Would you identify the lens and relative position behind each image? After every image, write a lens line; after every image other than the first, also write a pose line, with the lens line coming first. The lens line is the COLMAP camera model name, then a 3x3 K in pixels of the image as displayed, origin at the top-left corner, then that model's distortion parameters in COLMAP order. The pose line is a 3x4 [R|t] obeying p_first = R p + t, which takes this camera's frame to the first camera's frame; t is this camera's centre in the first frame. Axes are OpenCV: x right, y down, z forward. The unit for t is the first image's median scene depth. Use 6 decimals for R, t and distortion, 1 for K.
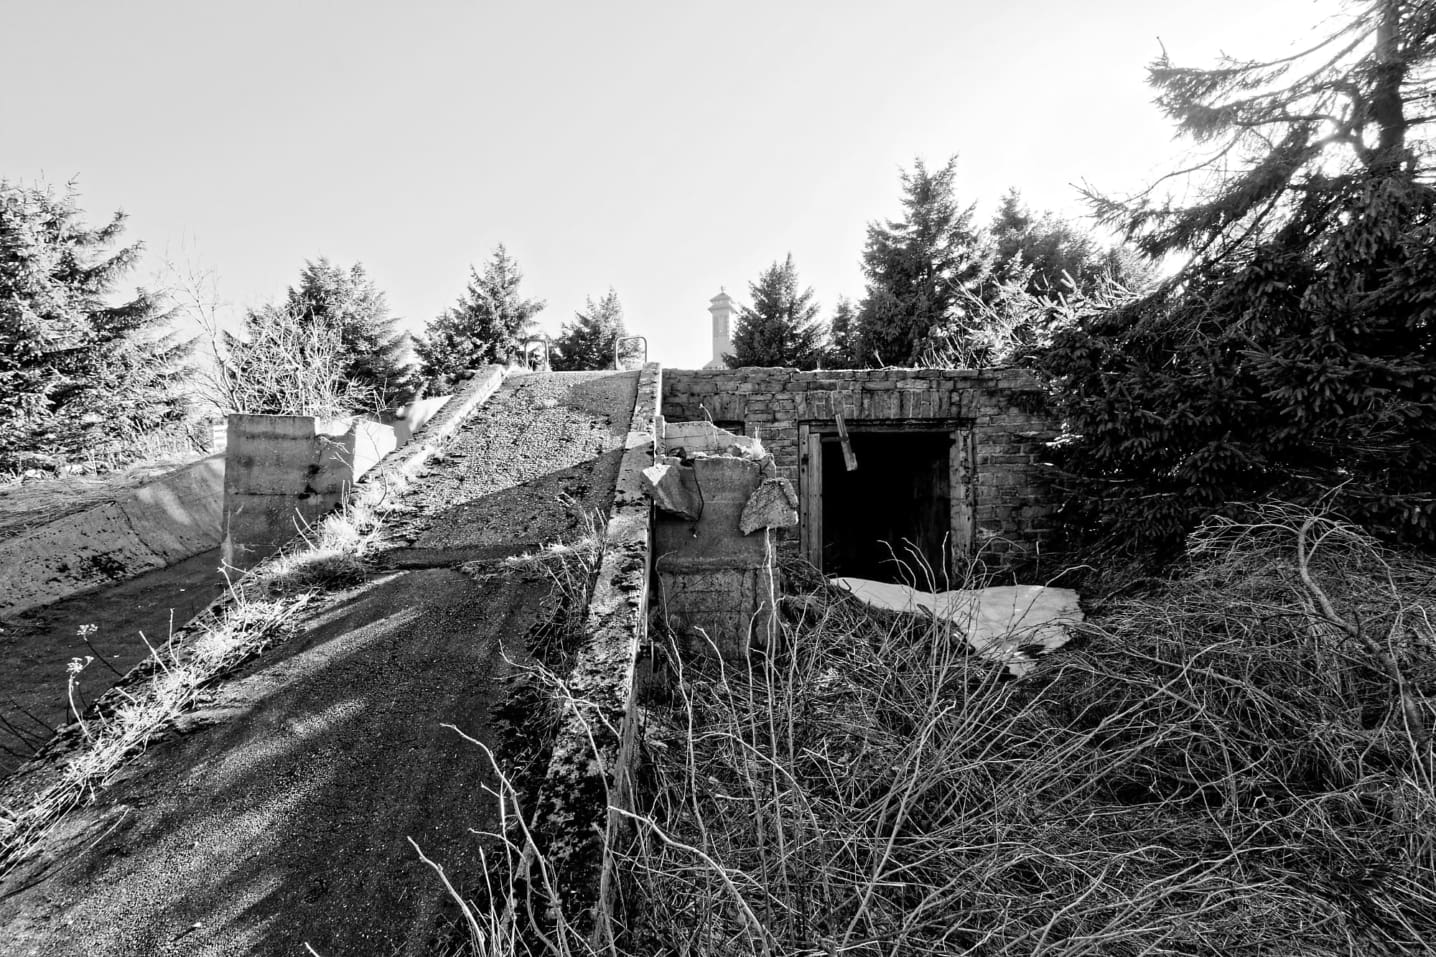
lens RADIAL K [[627.0, 0, 714.9], [0, 627.0, 503.1], [0, 0, 1]] dist [-0.004782, 0.000007]
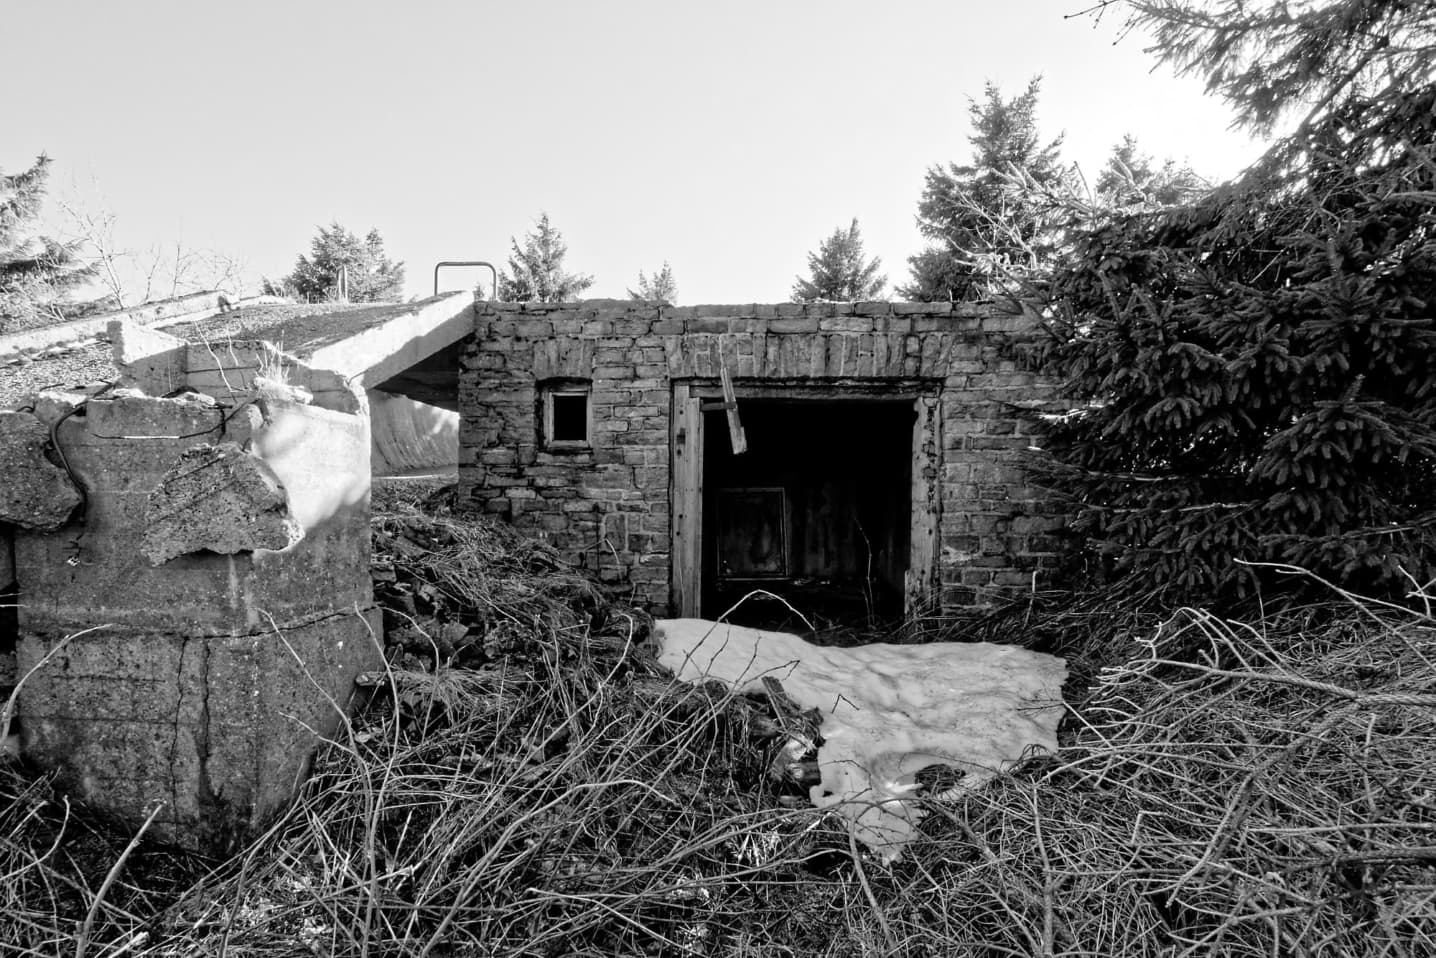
lens RADIAL K [[644.8, 0, 719.2], [0, 644.8, 521.3], [0, 0, 1]] dist [-0.003005, -0.001014]
pose [[0.992540, 0.035550, -0.116621, 0.266664], [-0.031026, 0.998703, 0.040380, -0.006964], [0.117905, -0.036461, 0.992355, 0.303249]]
